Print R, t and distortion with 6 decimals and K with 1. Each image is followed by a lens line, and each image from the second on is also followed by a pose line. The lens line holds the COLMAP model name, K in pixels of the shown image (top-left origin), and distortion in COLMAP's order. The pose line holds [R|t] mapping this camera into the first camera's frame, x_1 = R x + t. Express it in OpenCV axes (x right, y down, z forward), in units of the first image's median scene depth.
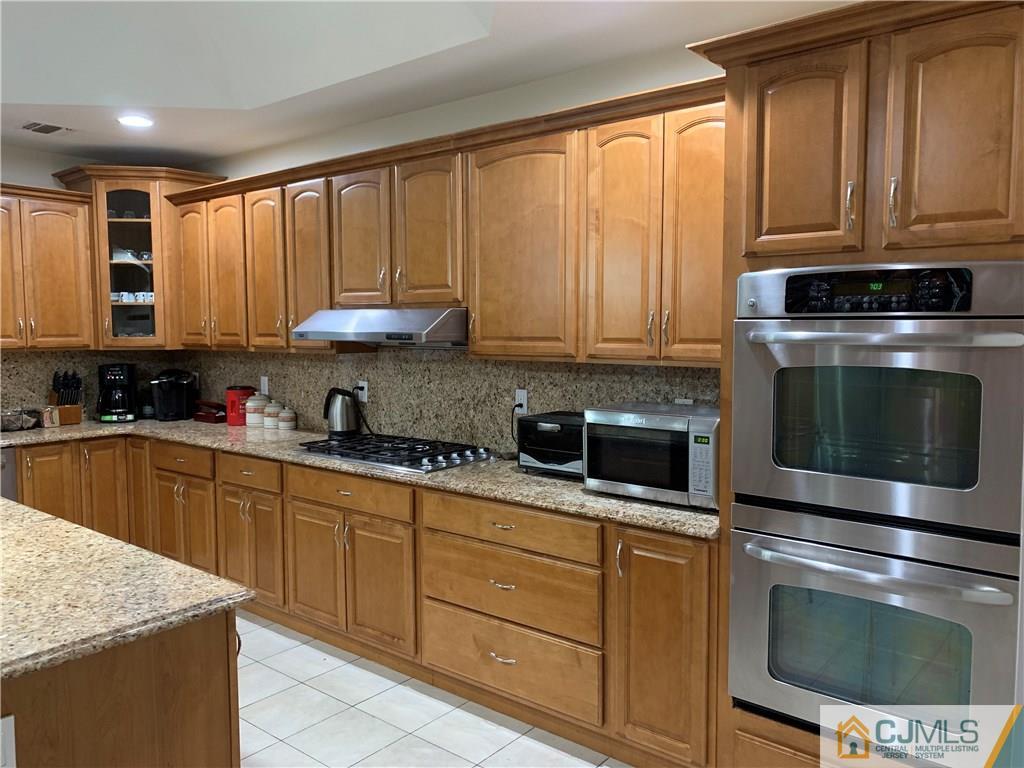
lens RADIAL K [[784.5, 0, 511.7], [0, 784.5, 386.4], [0, 0, 1]] dist [-0.004355, -0.003277]
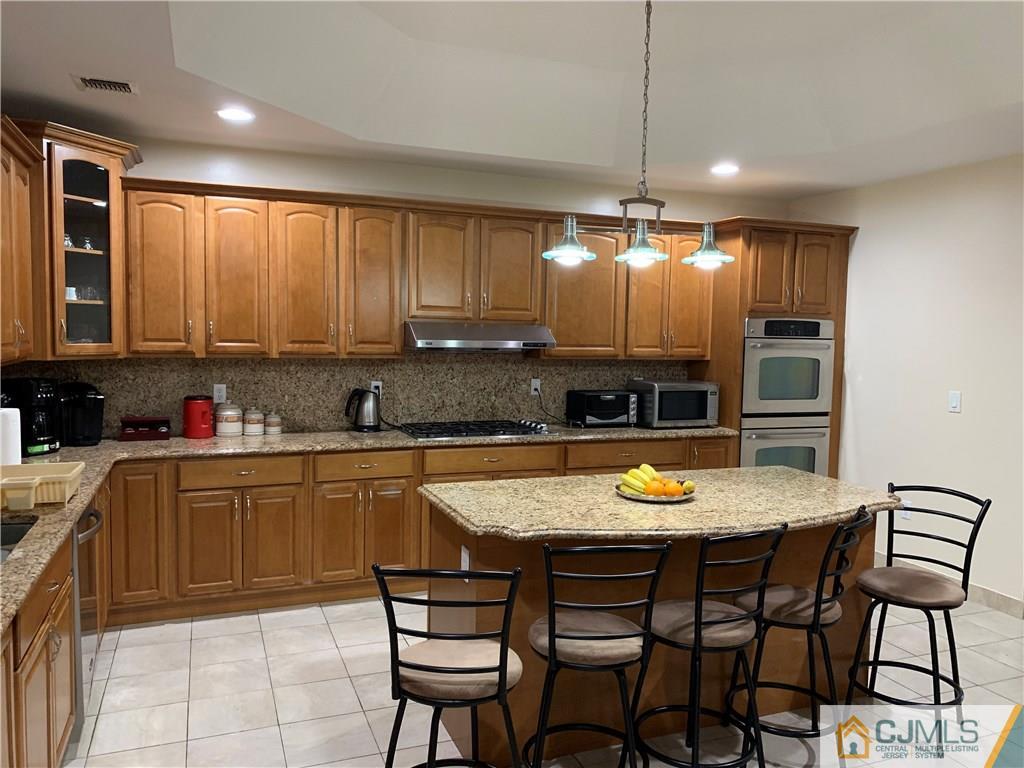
lens RADIAL K [[784.5, 0, 510.2], [0, 784.5, 382.0], [0, 0, 1]] dist [-0.004355, -0.003277]
pose [[0.494534, -0.046921, 0.867891, -1.261160], [0.048145, 0.998488, 0.026548, -0.030813], [-0.867824, 0.028656, 0.496045, 0.282820]]
